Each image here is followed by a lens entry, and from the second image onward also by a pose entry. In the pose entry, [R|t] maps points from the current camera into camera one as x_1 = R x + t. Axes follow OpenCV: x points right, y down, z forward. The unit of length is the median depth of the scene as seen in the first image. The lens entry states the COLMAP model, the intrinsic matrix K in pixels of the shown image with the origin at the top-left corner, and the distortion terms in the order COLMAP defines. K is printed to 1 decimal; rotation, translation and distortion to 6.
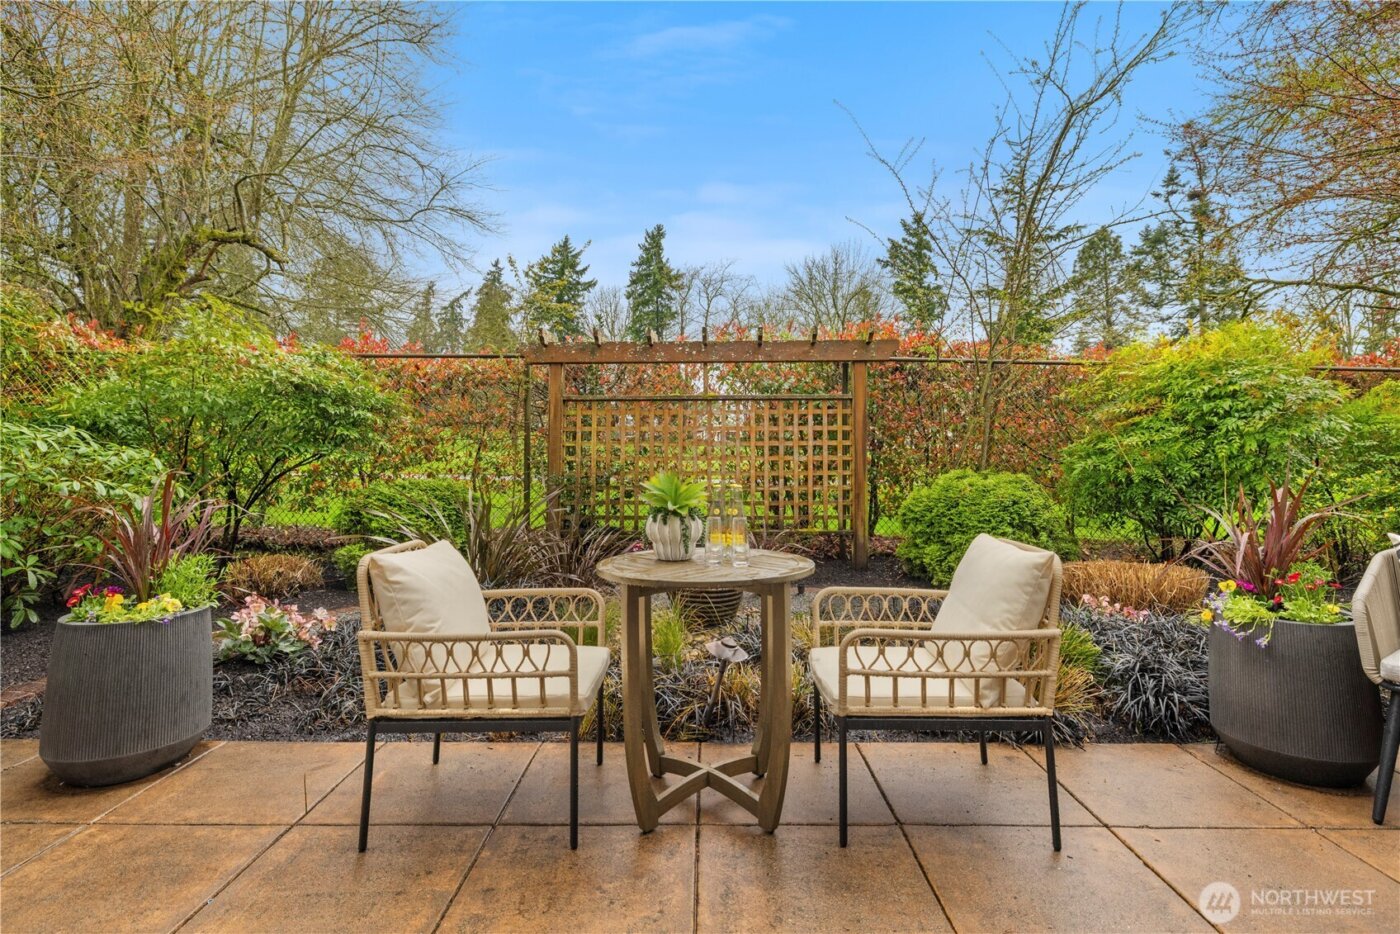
lens RADIAL K [[701.9, 0, 696.3], [0, 701.9, 404.4], [0, 0, 1]] dist [-0.004593, 0.000143]
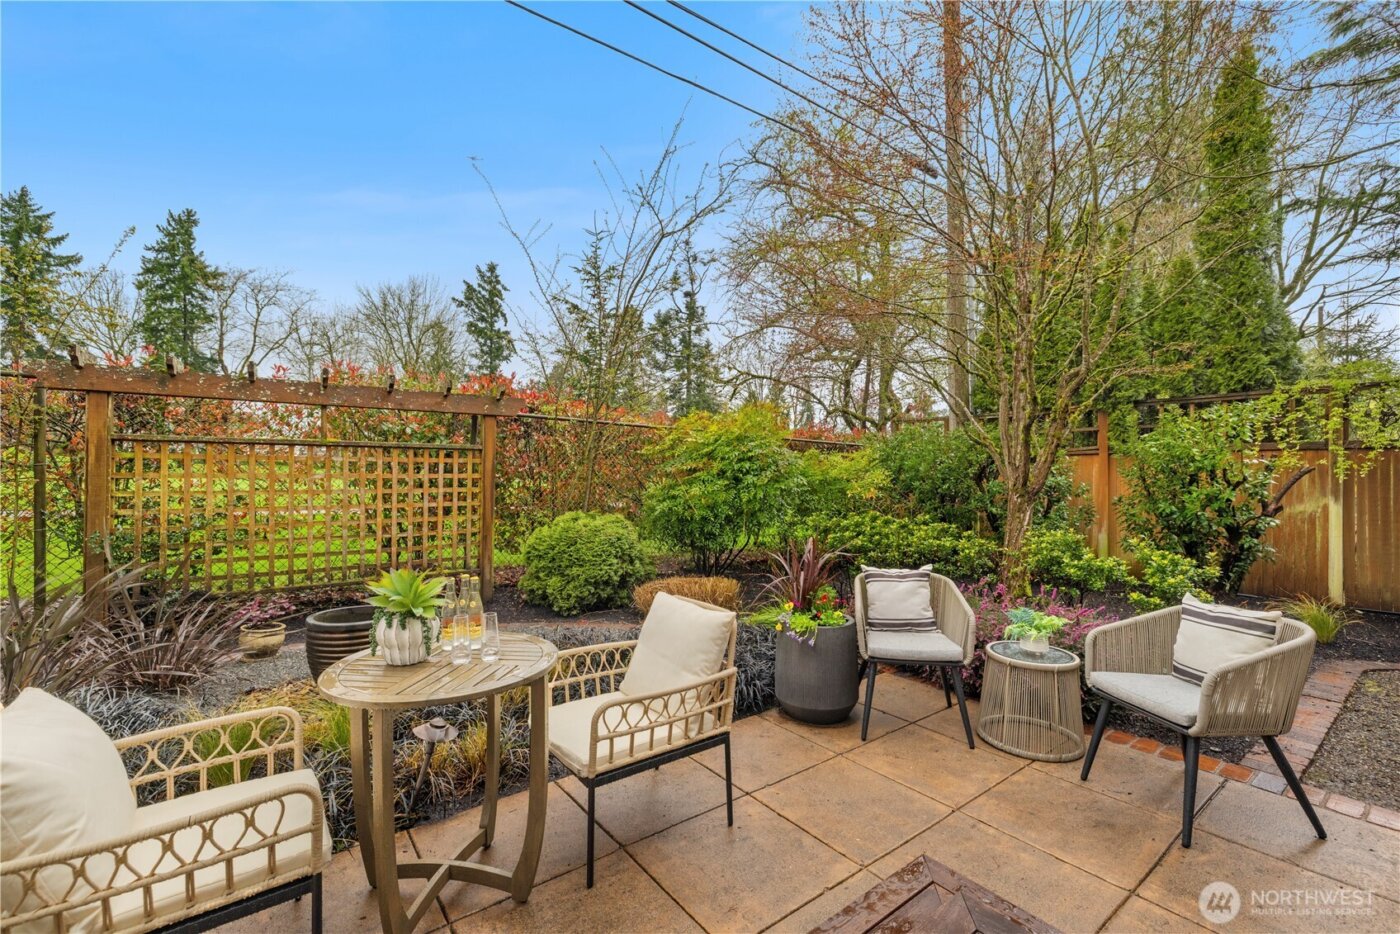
lens RADIAL K [[601.6, 0, 700.0], [0, 601.6, 467.0], [0, 0, 1]] dist [0.000410, -0.000001]
pose [[0.779068, 0.010263, 0.626855, -0.097178], [-0.053142, 0.997349, 0.049717, -0.043735], [-0.624683, -0.072045, 0.777548, 0.053026]]
